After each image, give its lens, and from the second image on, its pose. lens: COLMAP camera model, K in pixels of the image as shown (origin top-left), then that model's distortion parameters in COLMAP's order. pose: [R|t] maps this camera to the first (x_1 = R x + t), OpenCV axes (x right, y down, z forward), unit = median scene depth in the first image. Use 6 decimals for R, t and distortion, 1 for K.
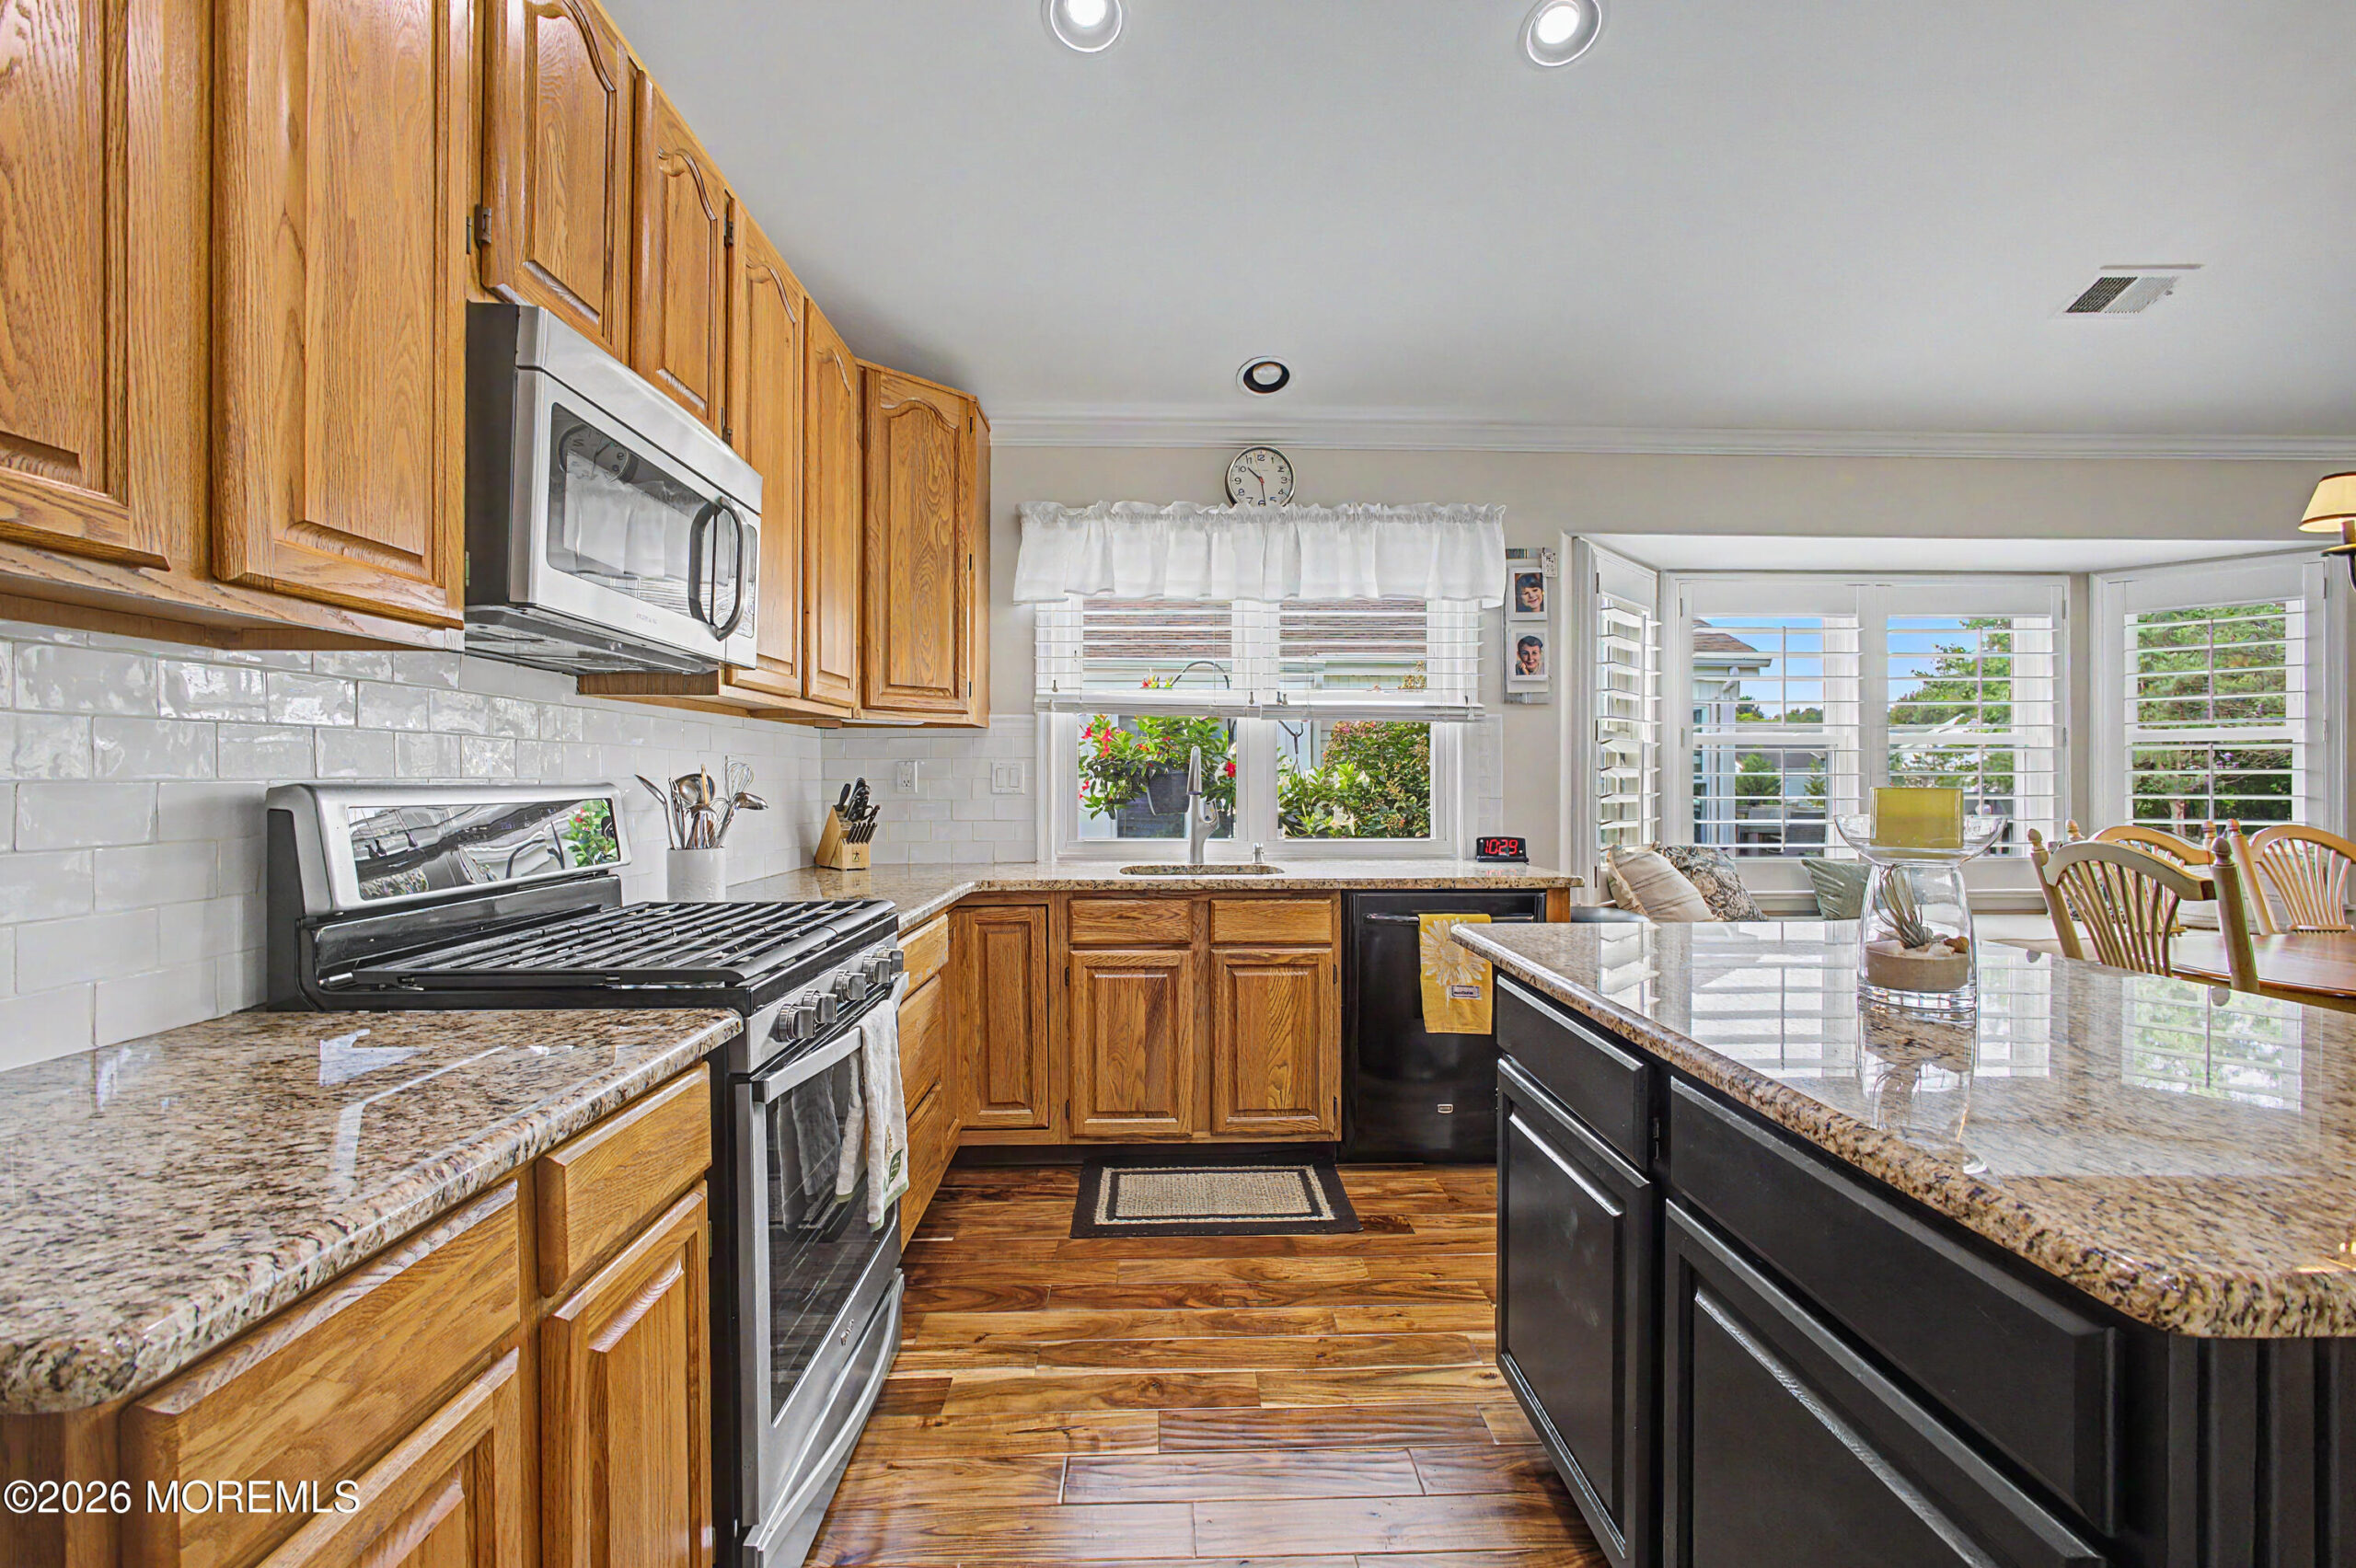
lens RADIAL K [[1011.5, 0, 1200.9], [0, 1011.5, 783.5], [0, 0, 1]] dist [-0.013495, 0.004672]
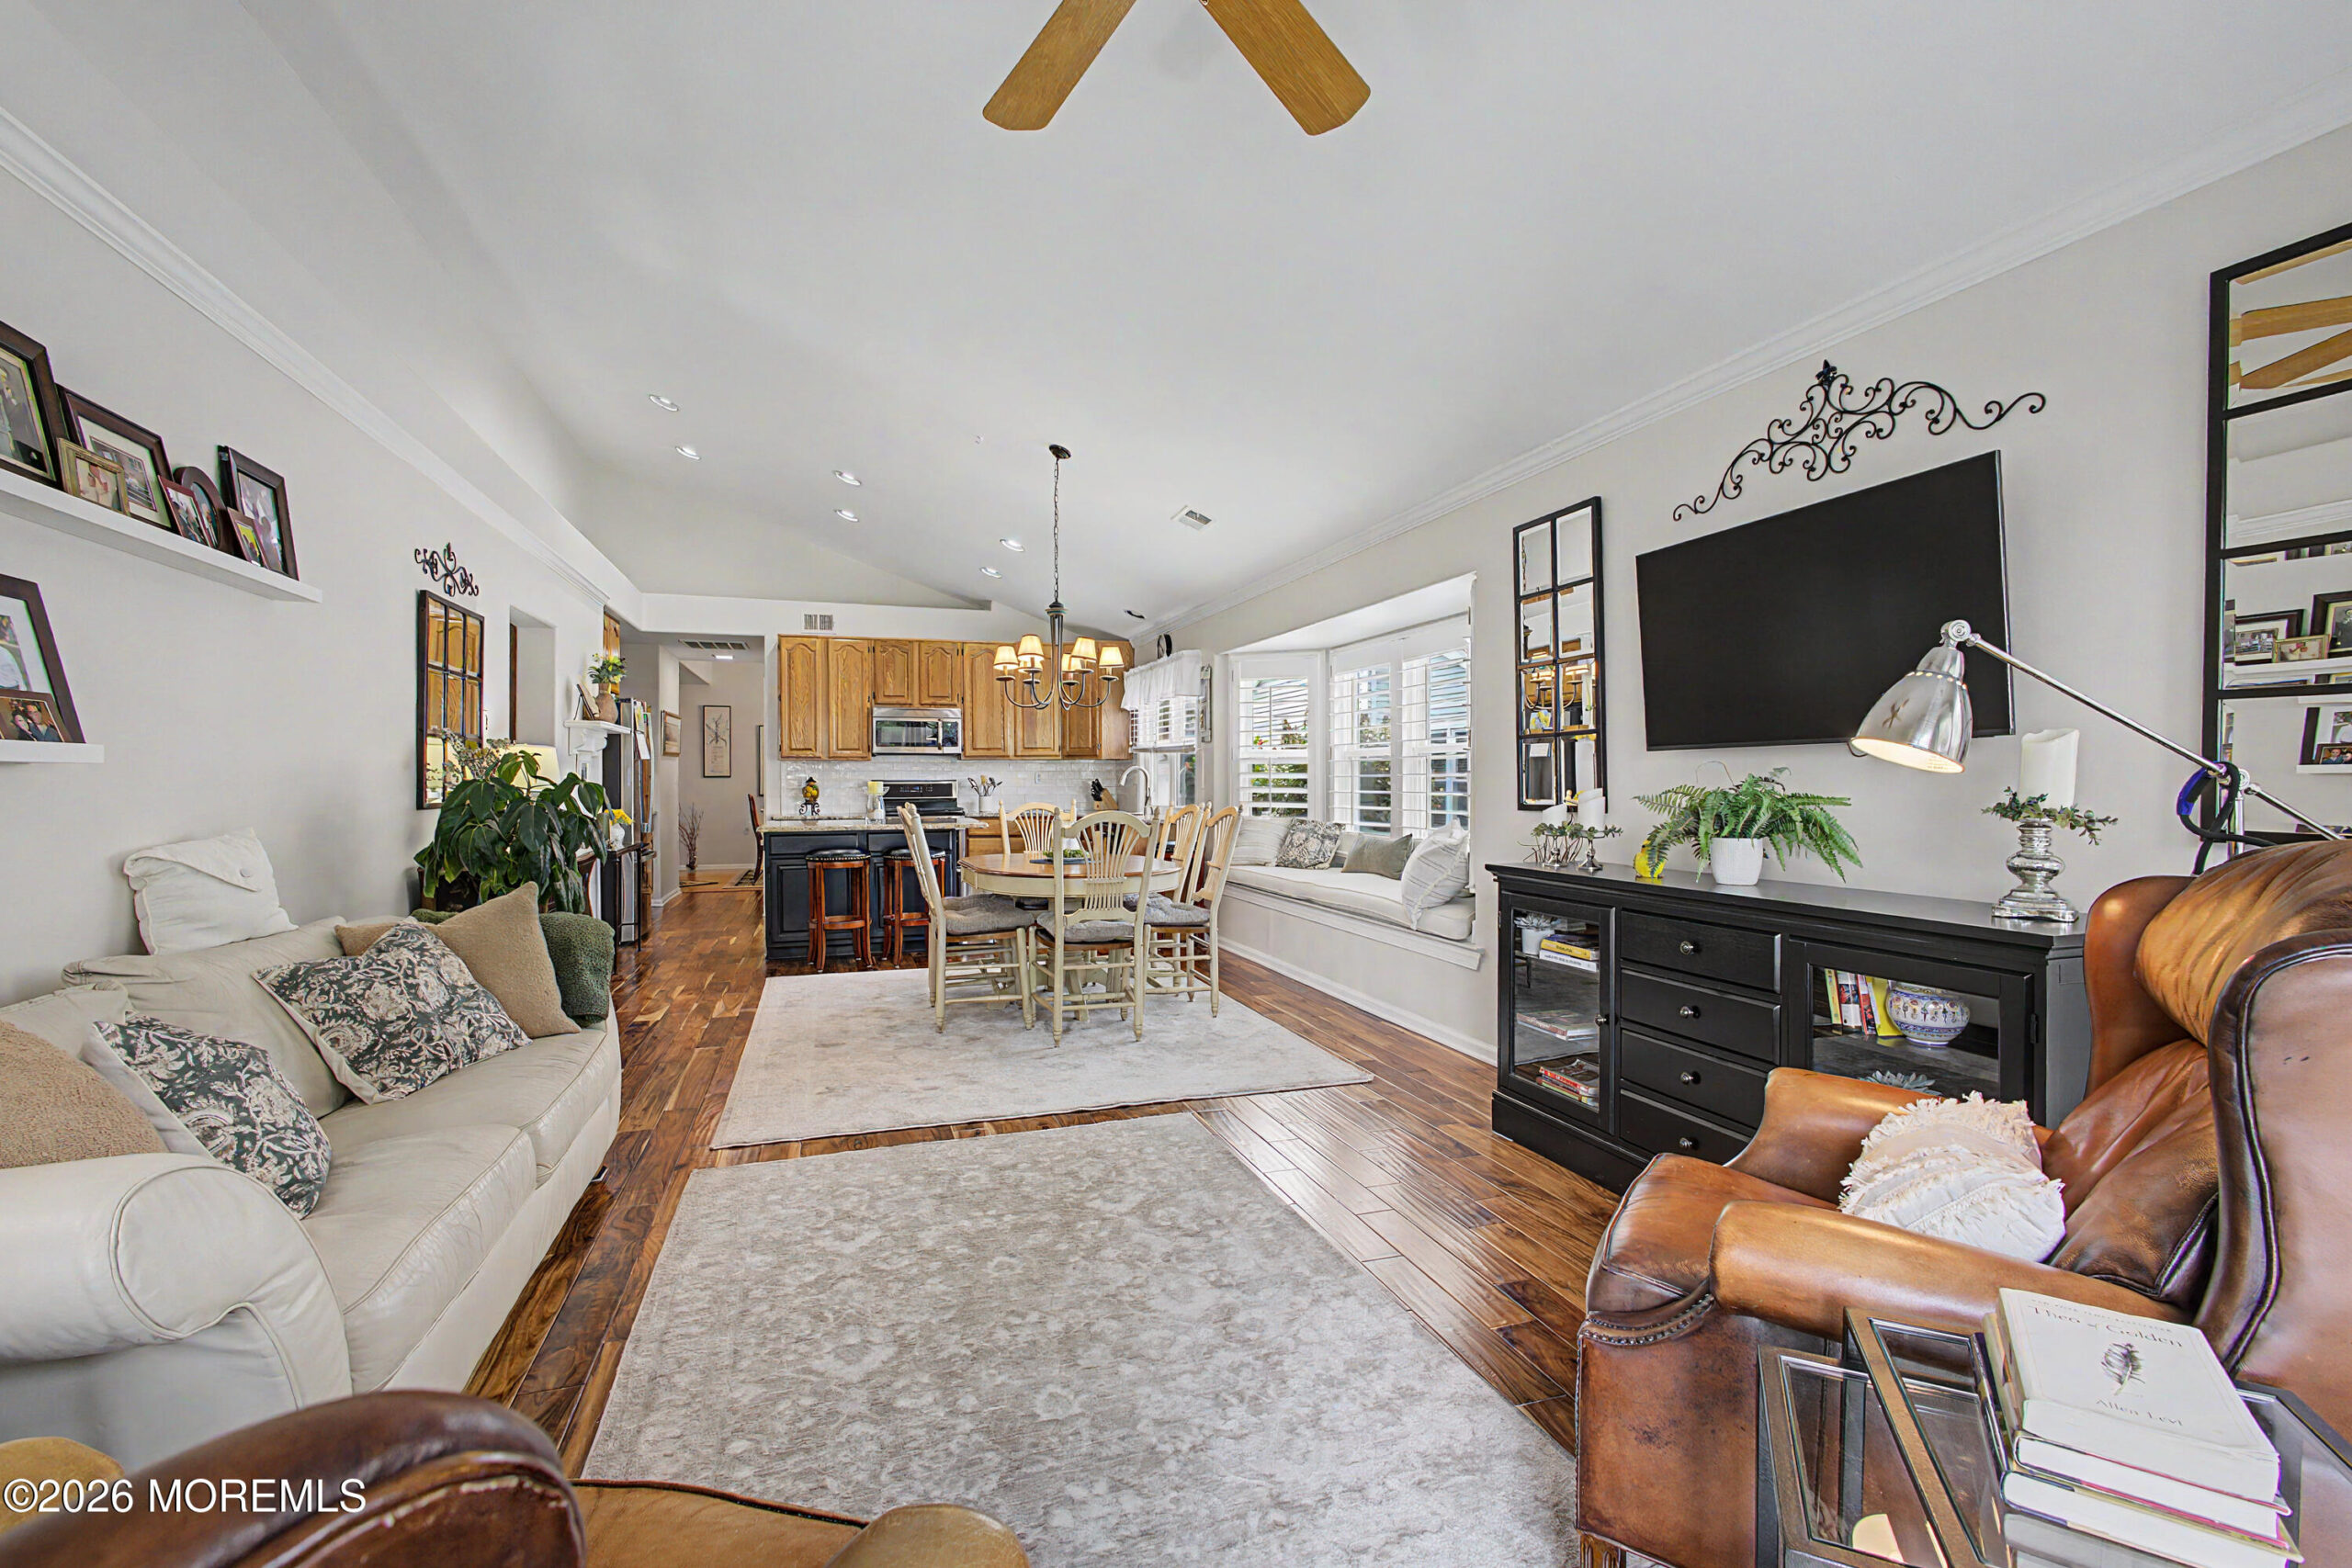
lens RADIAL K [[1009.7, 0, 1174.9], [0, 1009.7, 782.9], [0, 0, 1]] dist [-0.013495, 0.004672]
pose [[0.293023, 0.006311, -0.956085, 2.338819], [-0.002070, 0.999980, 0.005966, -0.009155], [0.956103, 0.000231, 0.293030, 0.359914]]
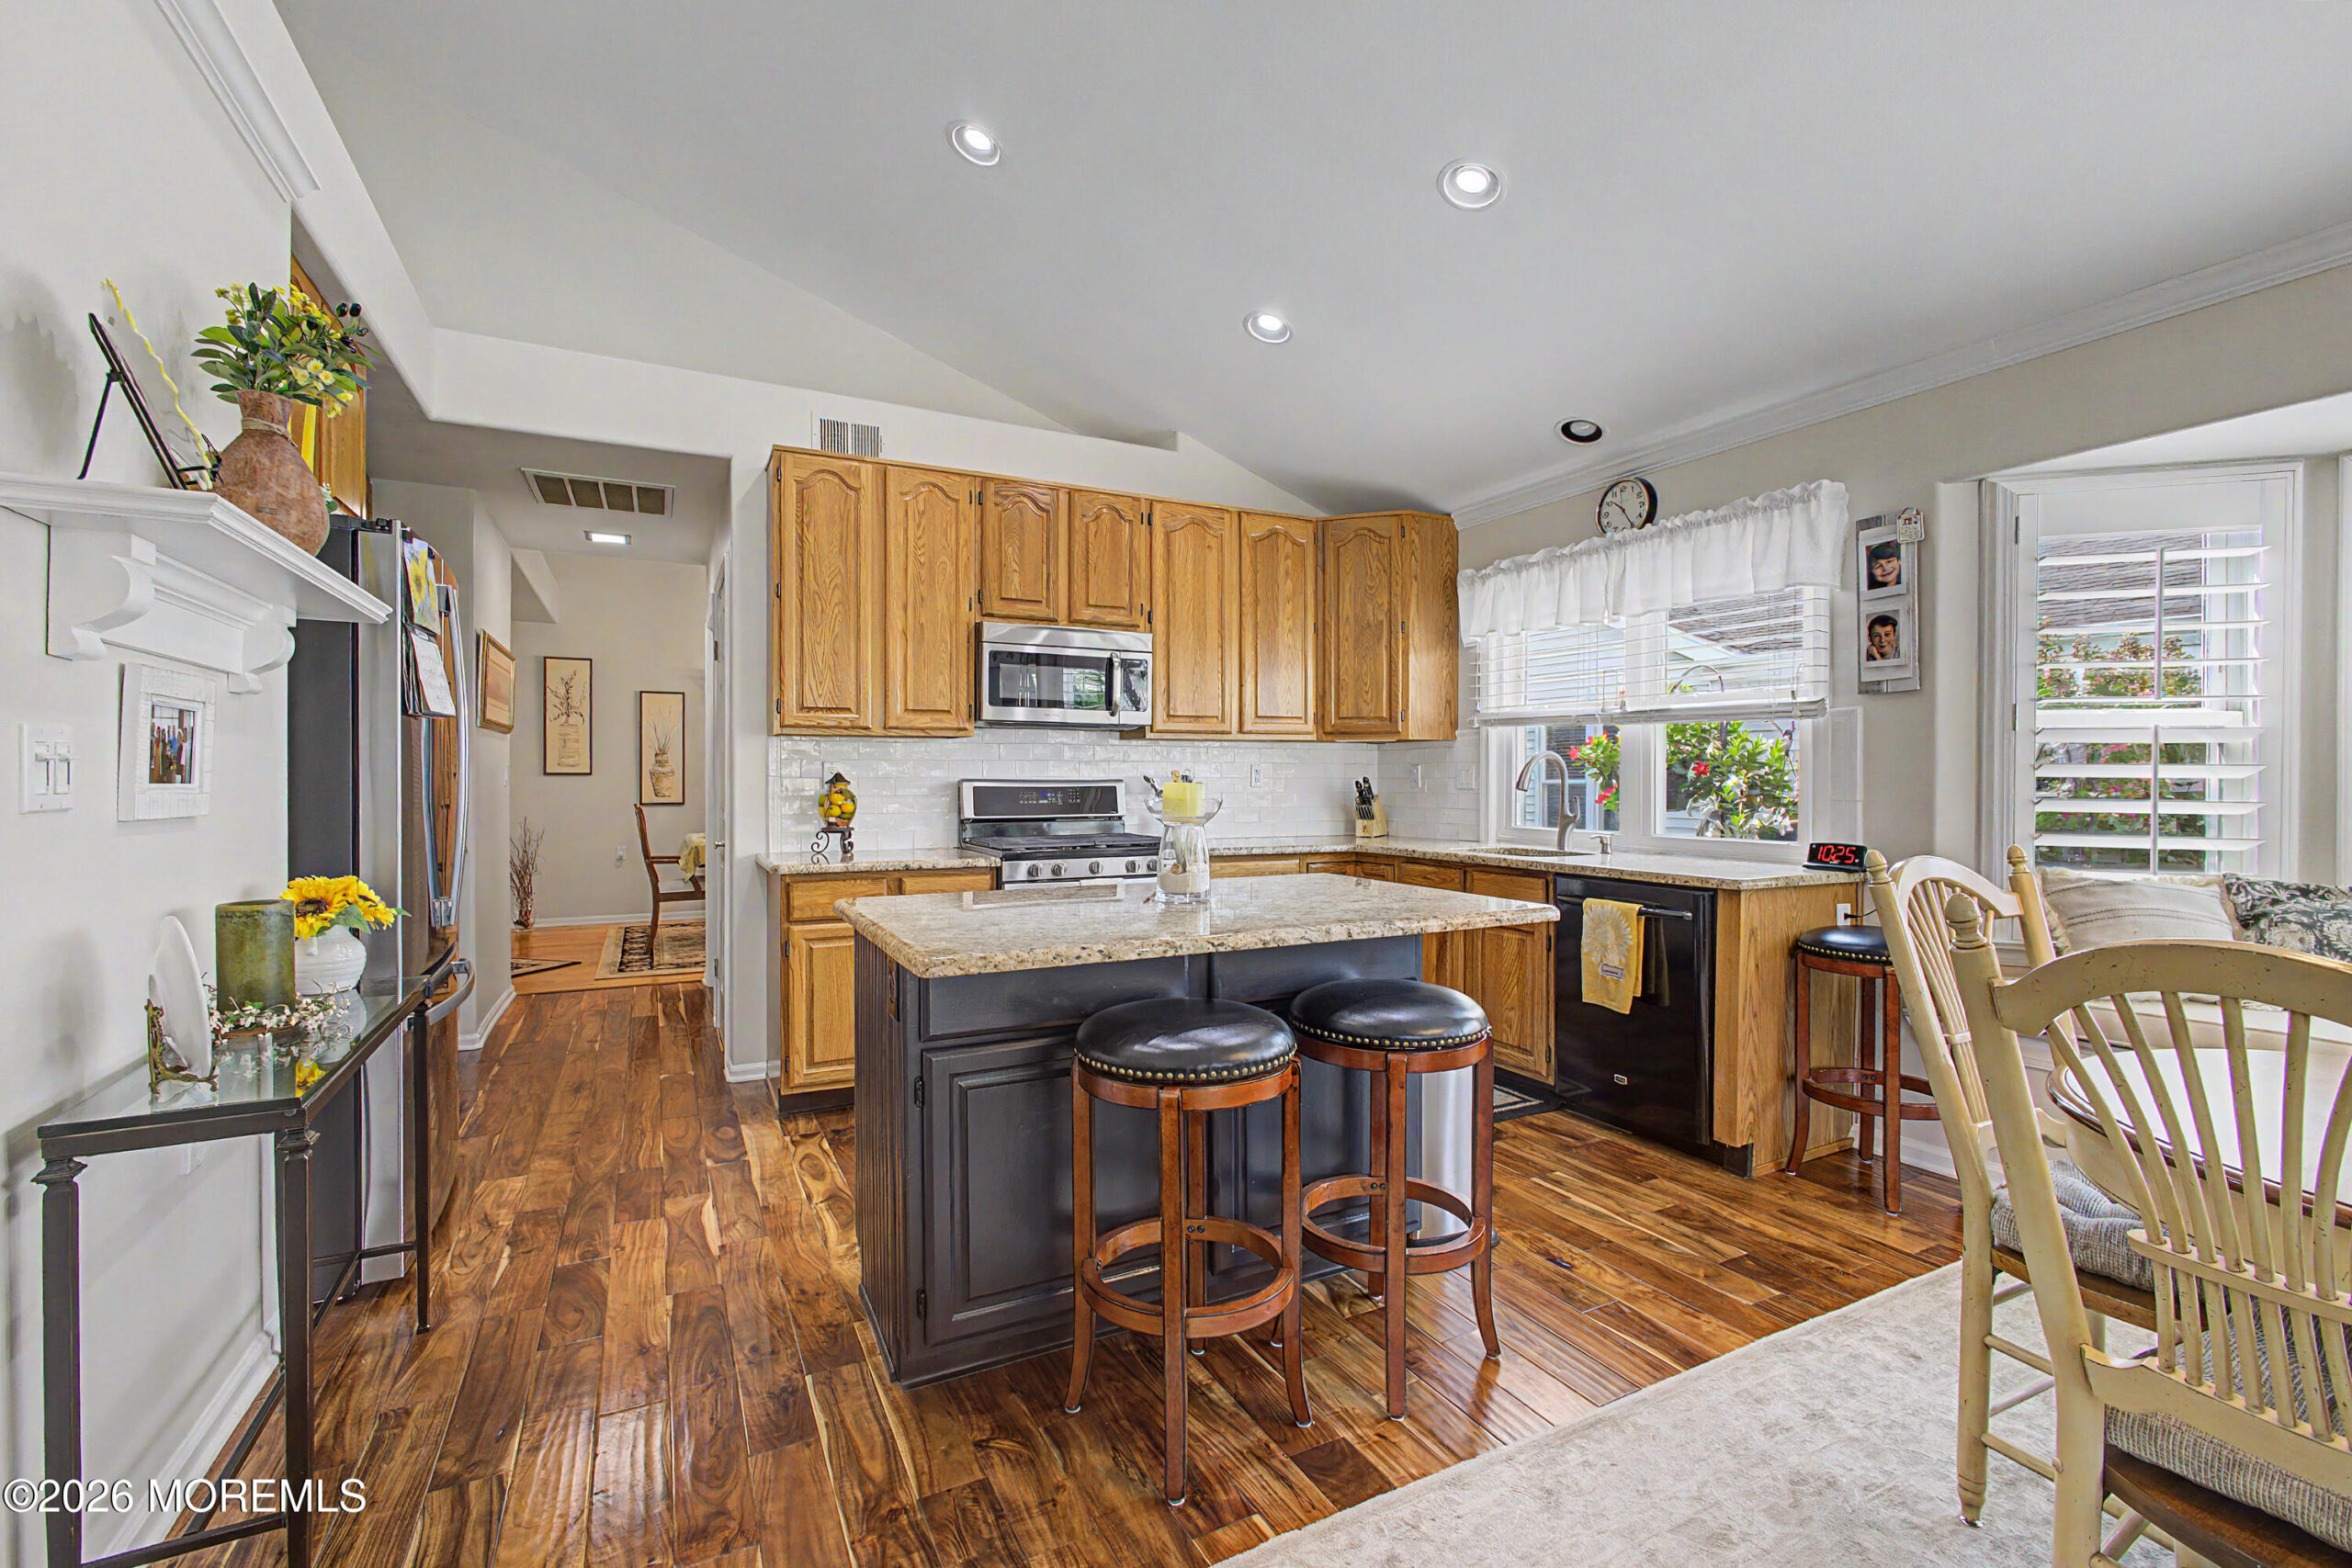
lens RADIAL K [[1009.7, 0, 1170.5], [0, 1009.7, 787.3], [0, 0, 1]] dist [-0.013495, 0.004672]
pose [[0.429453, 0.010953, -0.903023, 0.872447], [-0.005202, 0.999940, 0.009655, -0.002925], [0.903074, 0.000552, 0.429485, 0.078308]]
